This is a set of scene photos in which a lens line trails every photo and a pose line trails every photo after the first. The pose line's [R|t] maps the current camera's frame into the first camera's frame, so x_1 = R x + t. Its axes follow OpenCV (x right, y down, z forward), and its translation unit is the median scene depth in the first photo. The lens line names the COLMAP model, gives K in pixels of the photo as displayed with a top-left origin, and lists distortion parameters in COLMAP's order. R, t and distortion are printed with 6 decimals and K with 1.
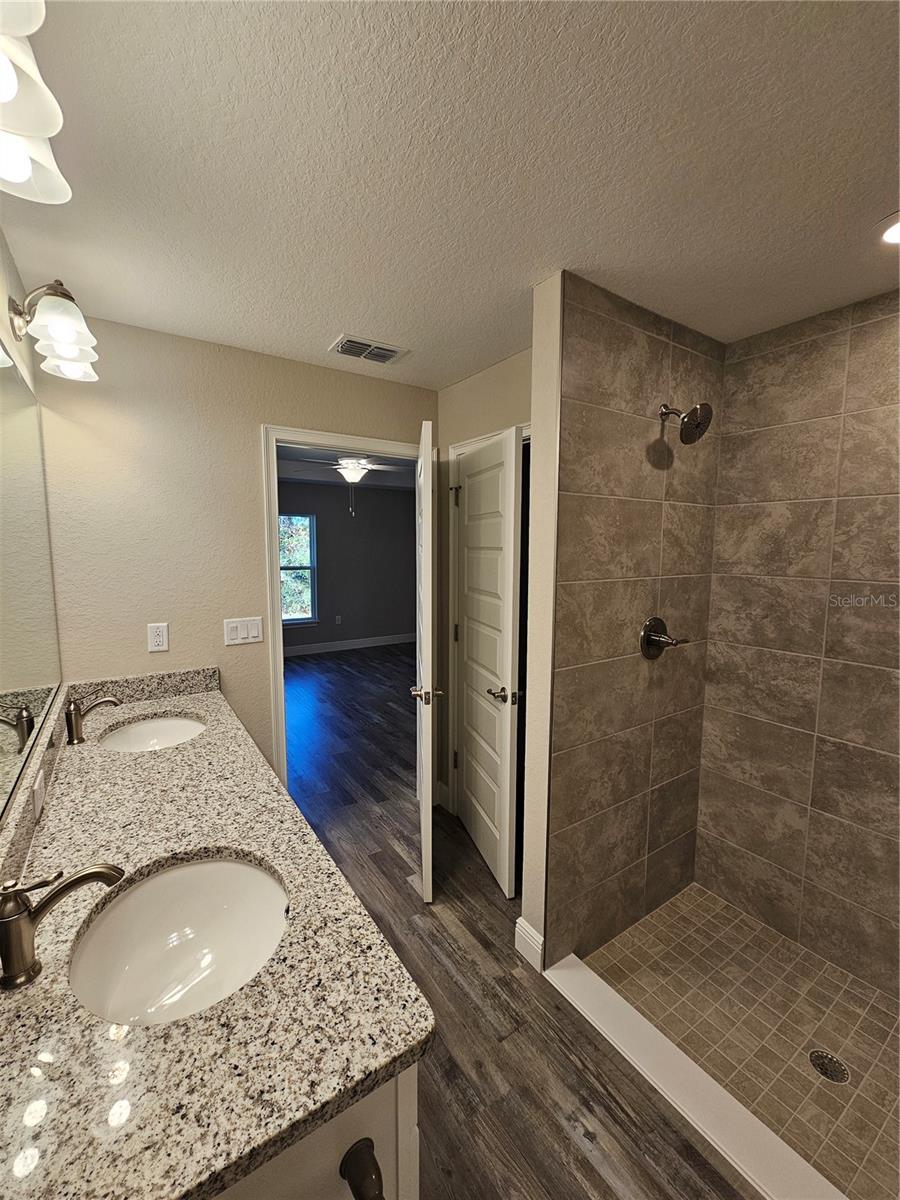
lens RADIAL K [[490.0, 0, 450.2], [0, 490.0, 599.2], [0, 0, 1]] dist [-0.003109, -0.000142]
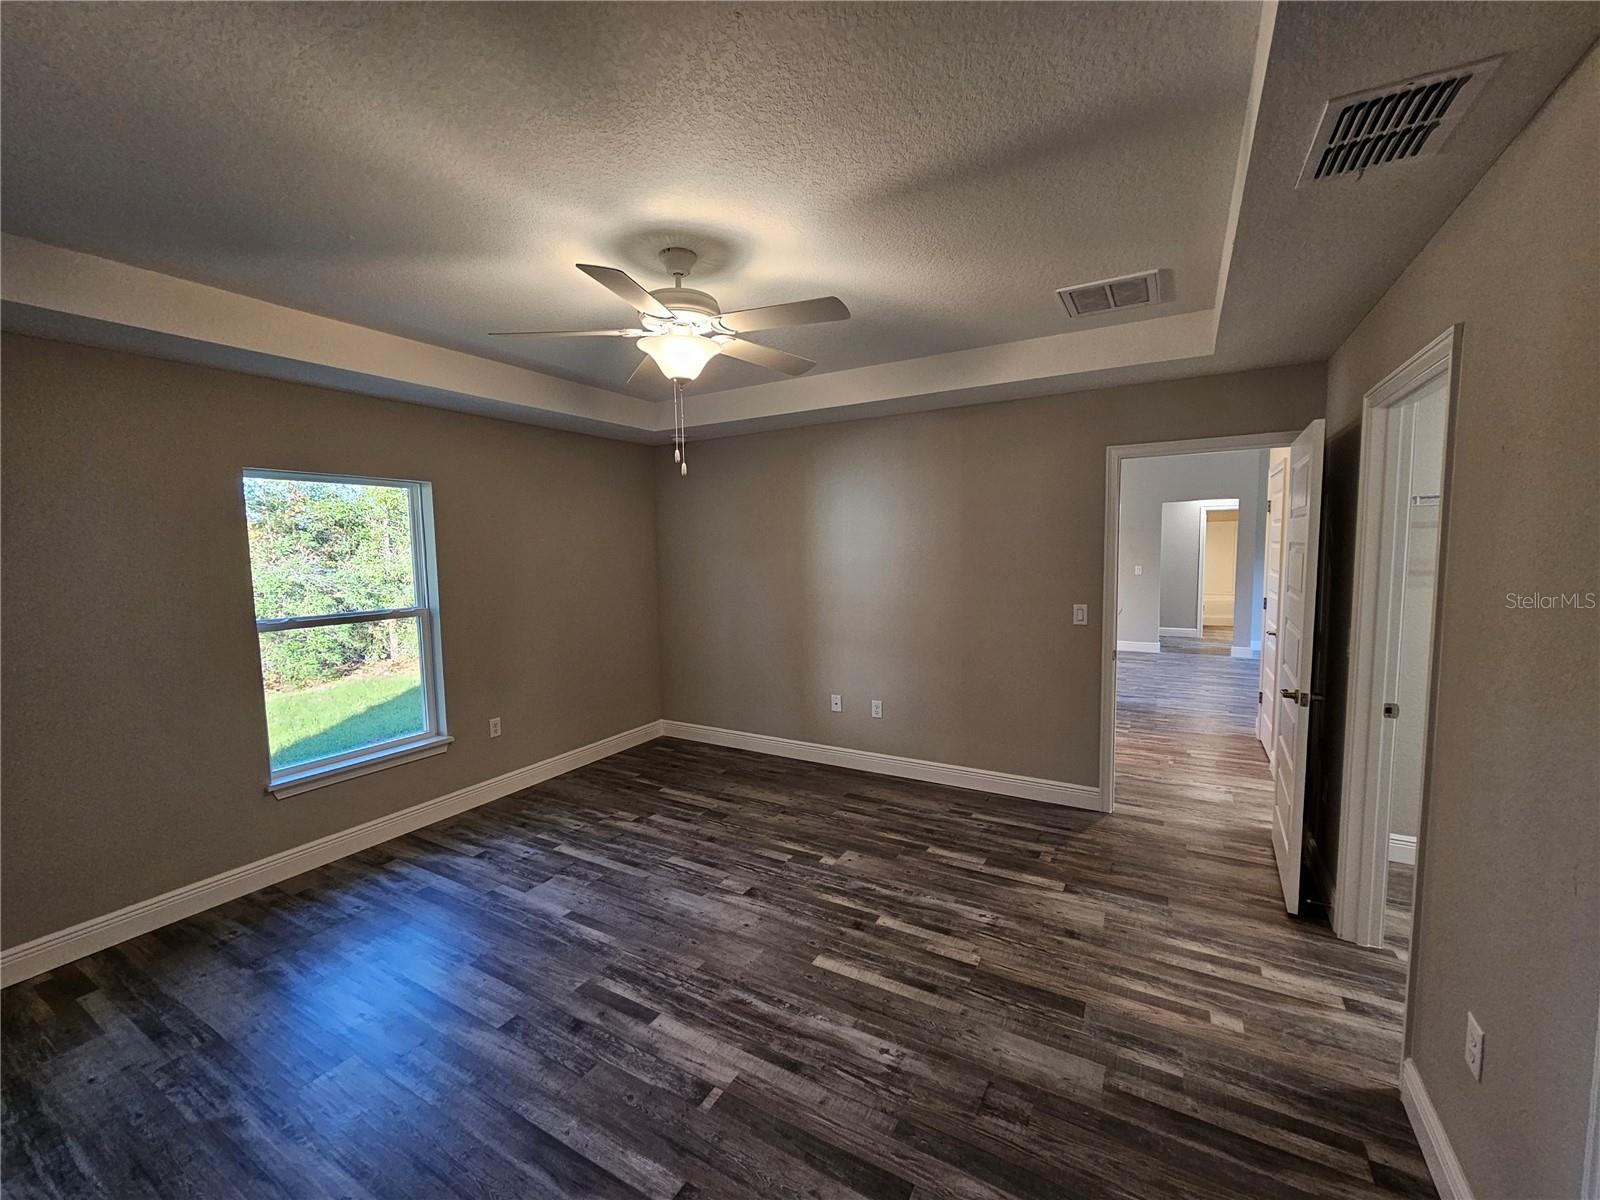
lens RADIAL K [[653.3, 0, 798.4], [0, 653.3, 606.4], [0, 0, 1]] dist [-0.003109, -0.000142]
pose [[0.895937, -0.066601, 0.439160, -0.304453], [0.073083, 0.997324, 0.002152, -0.059622], [-0.438128, 0.030167, 0.898406, 0.474345]]
